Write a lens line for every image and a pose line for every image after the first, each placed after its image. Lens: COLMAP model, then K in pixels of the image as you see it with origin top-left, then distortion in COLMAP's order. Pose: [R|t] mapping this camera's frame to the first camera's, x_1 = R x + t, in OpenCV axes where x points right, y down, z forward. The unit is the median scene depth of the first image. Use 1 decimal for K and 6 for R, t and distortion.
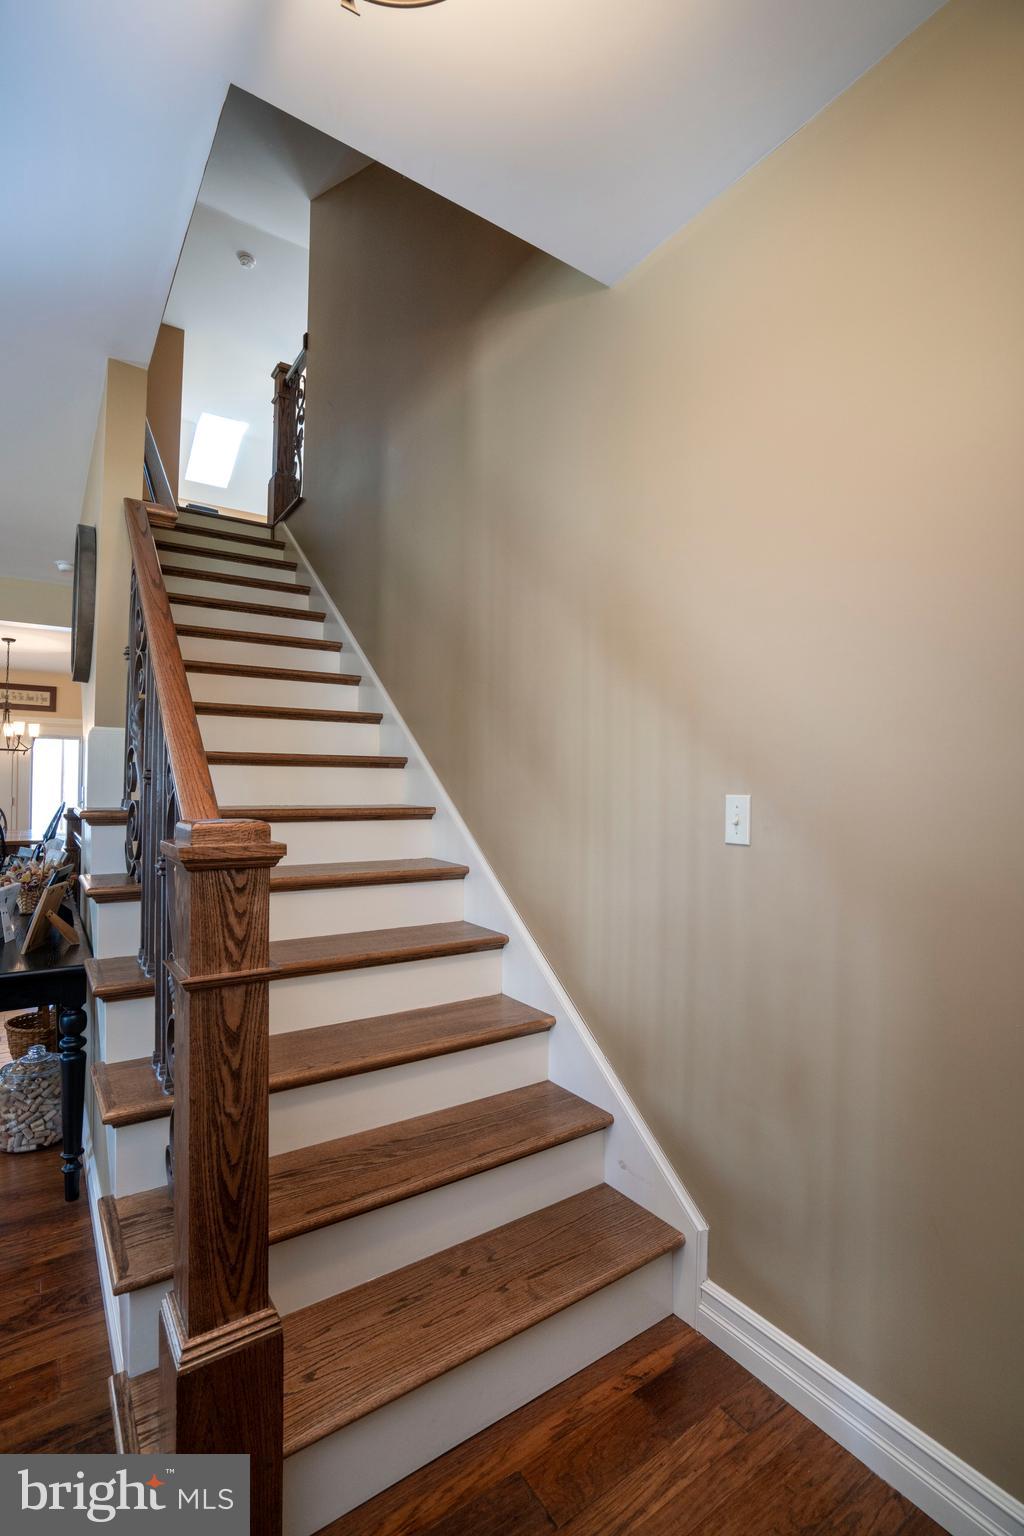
lens RADIAL K [[708.0, 0, 511.1], [0, 708.0, 771.1], [0, 0, 1]] dist [-0.054357, 0.018597]
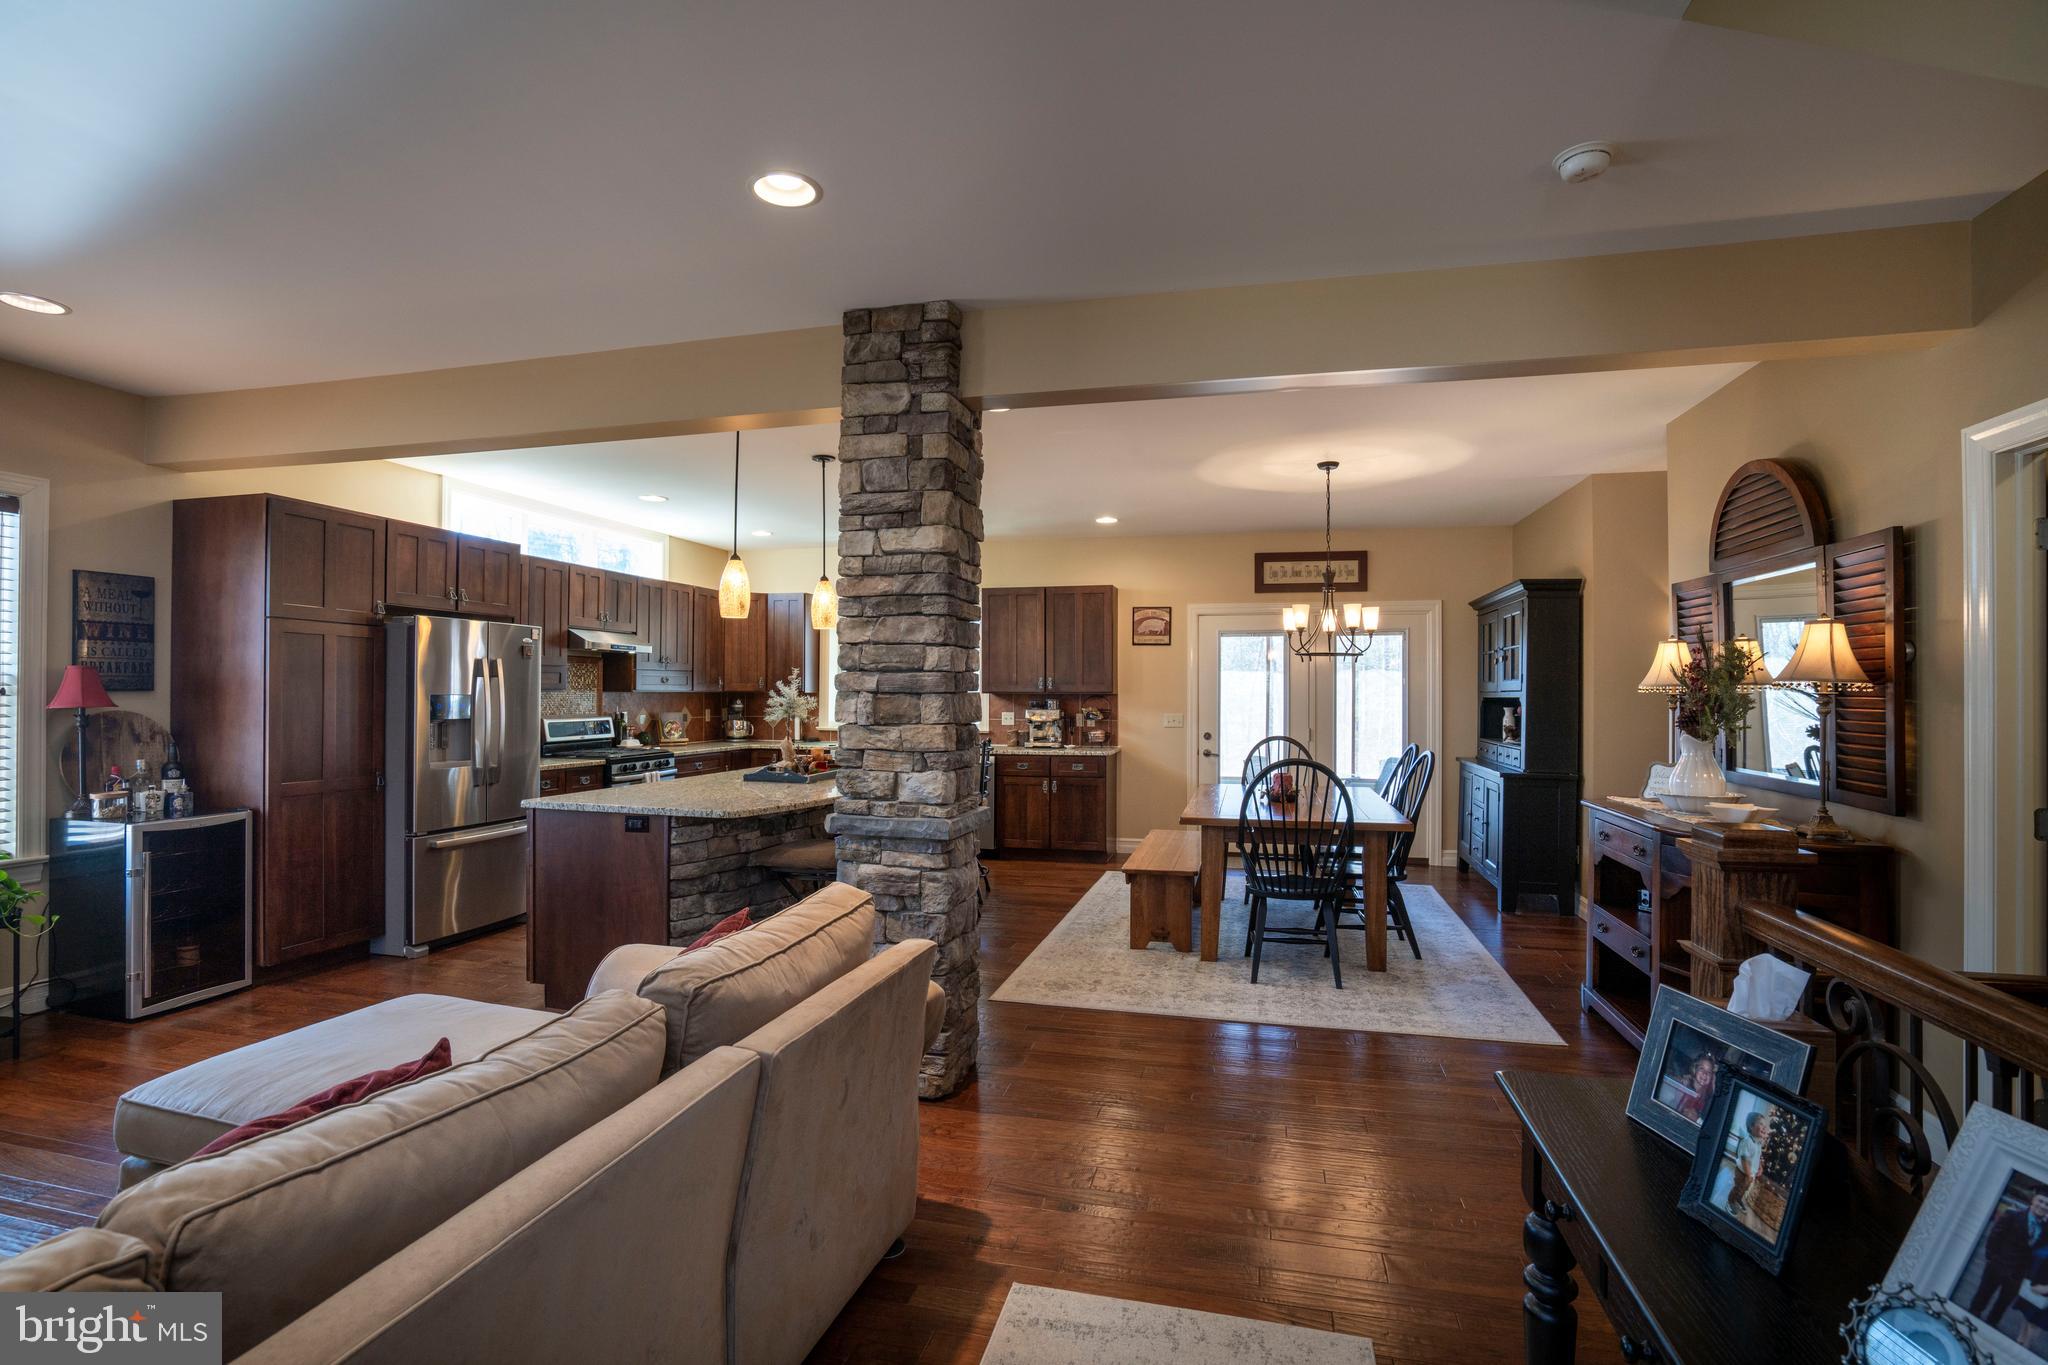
lens RADIAL K [[944.0, 0, 1025.5], [0, 944.0, 684.1], [0, 0, 1]] dist [-0.054357, 0.018597]
pose [[0.662360, -0.013504, -0.749064, -0.938221], [0.019265, 0.999814, -0.000989, -0.030441], [0.748938, -0.013776, 0.662497, 0.866857]]
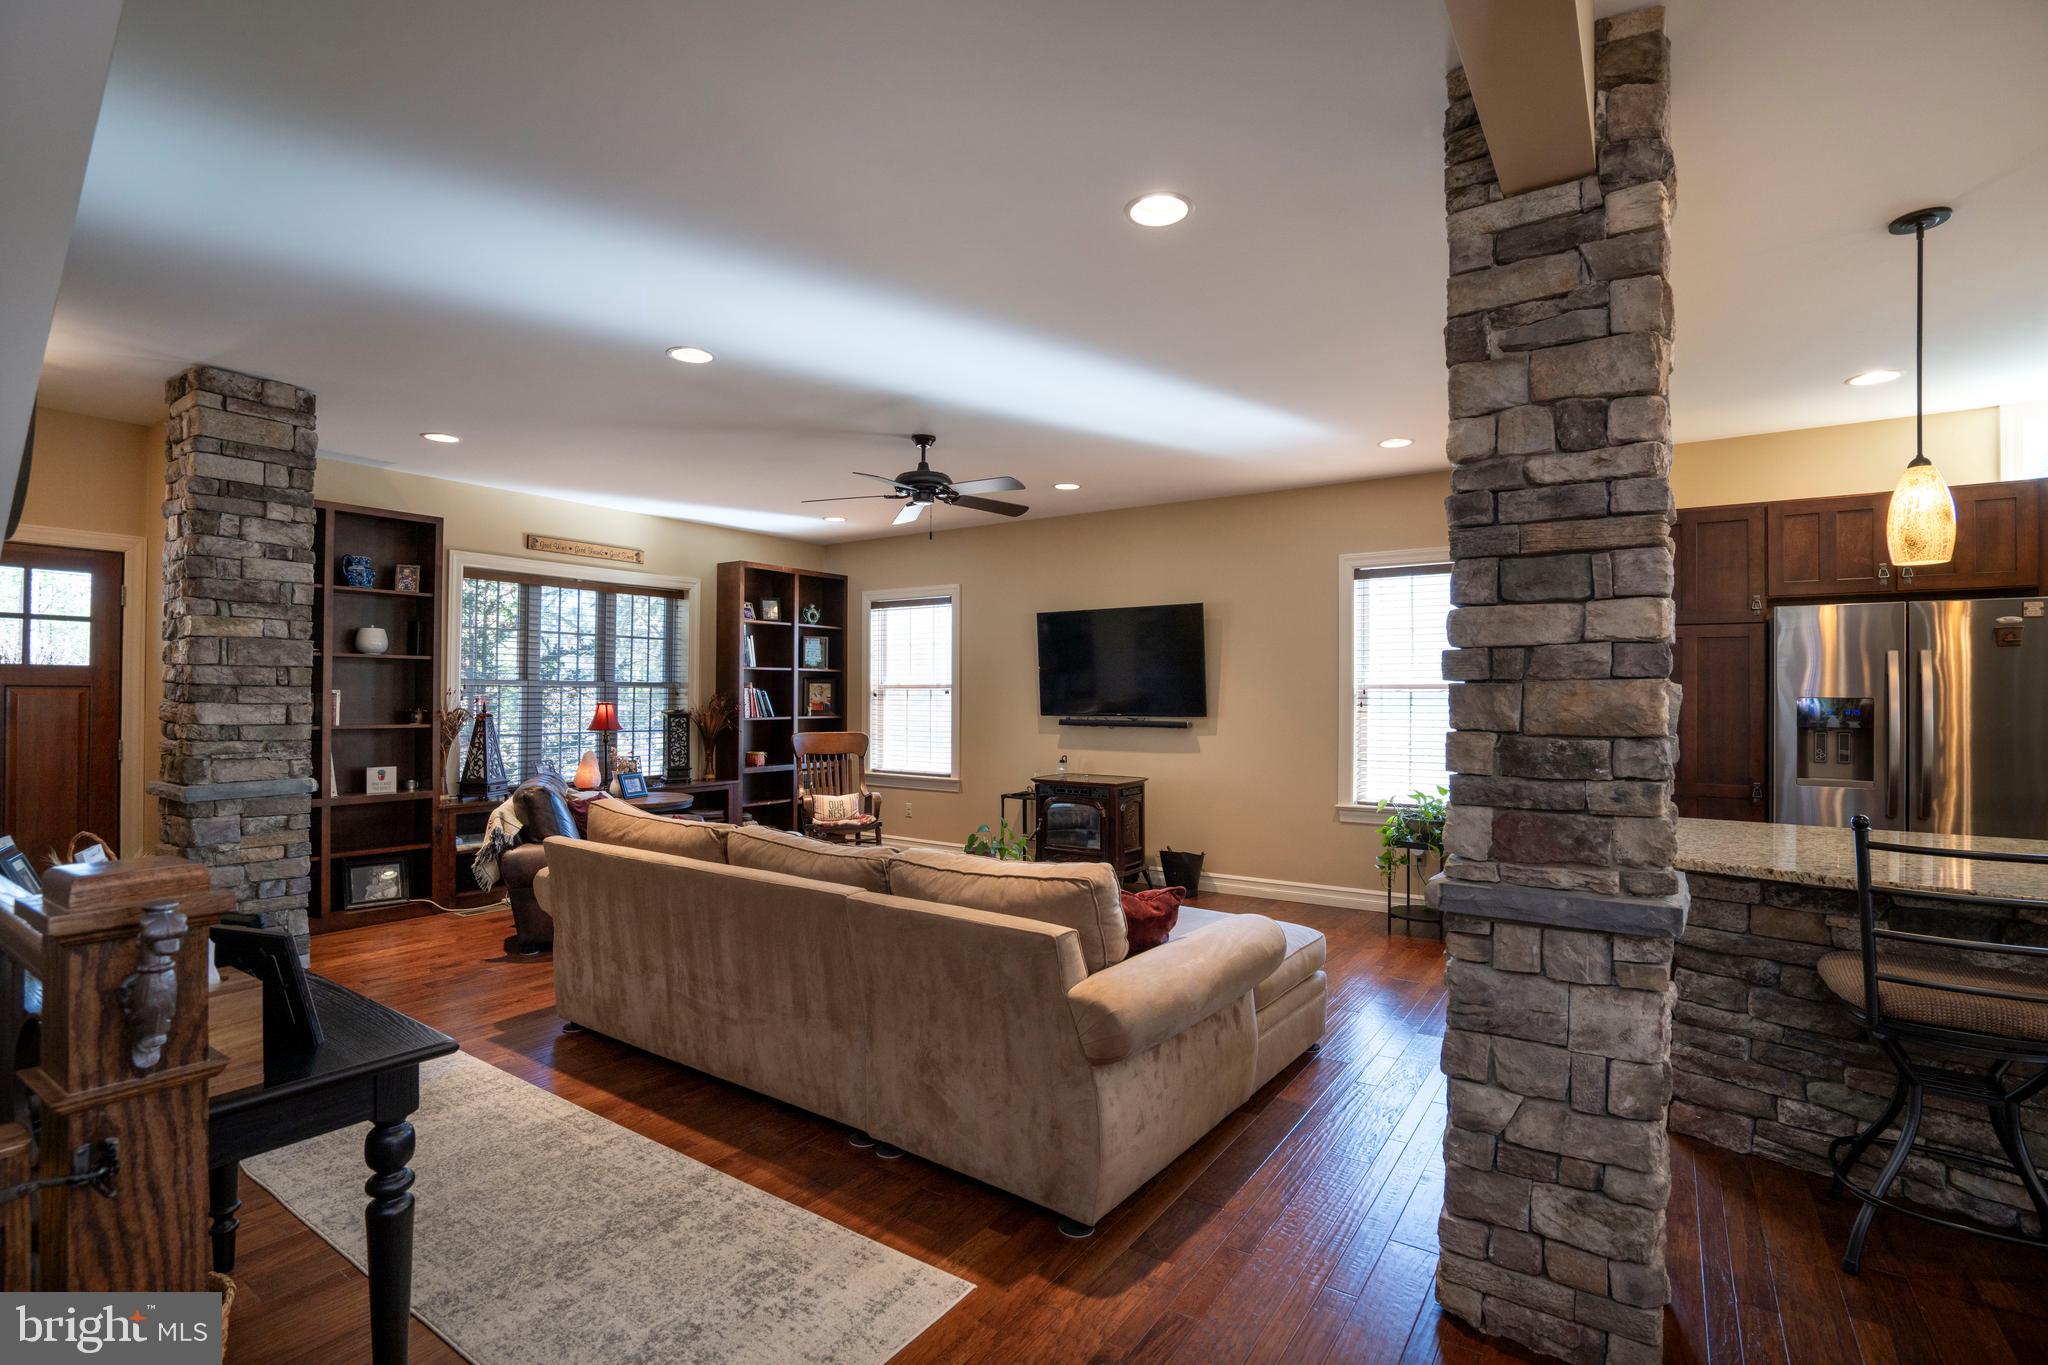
lens RADIAL K [[944.0, 0, 1011.4], [0, 944.0, 683.6], [0, 0, 1]] dist [-0.054357, 0.018597]
pose [[-0.936872, -0.019928, -0.349105, -1.363802], [-0.006262, 0.999171, -0.040230, 0.019191], [0.349617, -0.035504, -0.936220, 2.373494]]
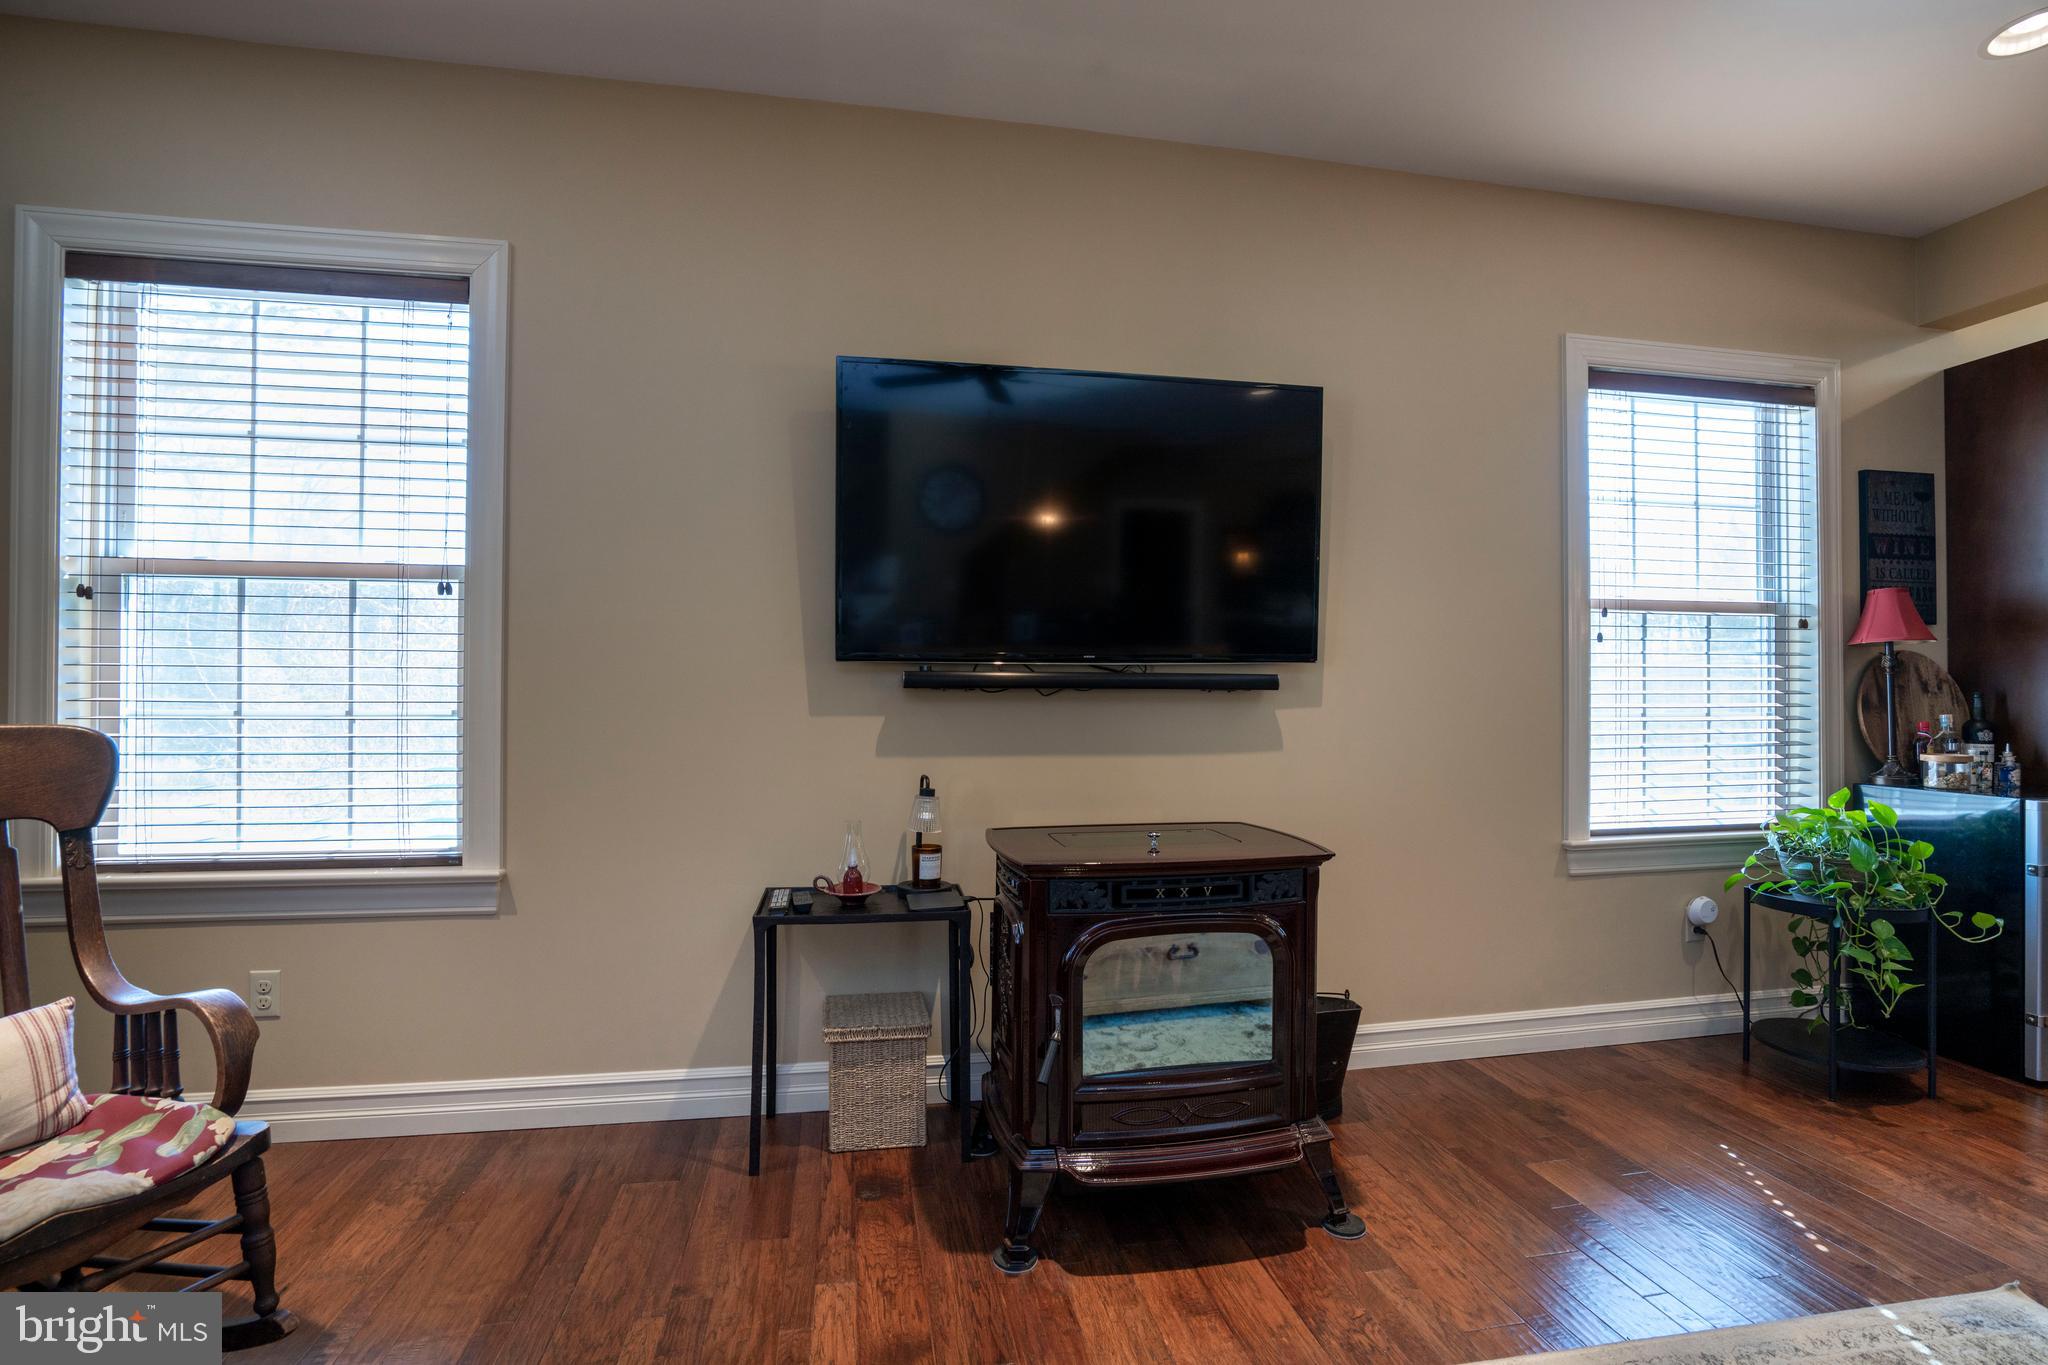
lens RADIAL K [[944.0, 0, 1027.5], [0, 944.0, 688.9], [0, 0, 1]] dist [-0.054357, 0.018597]
pose [[-0.412564, -0.019217, -0.910726, -1.688611], [0.016412, 0.999458, -0.028524, 0.063601], [0.910781, -0.026715, -0.412025, 0.056155]]
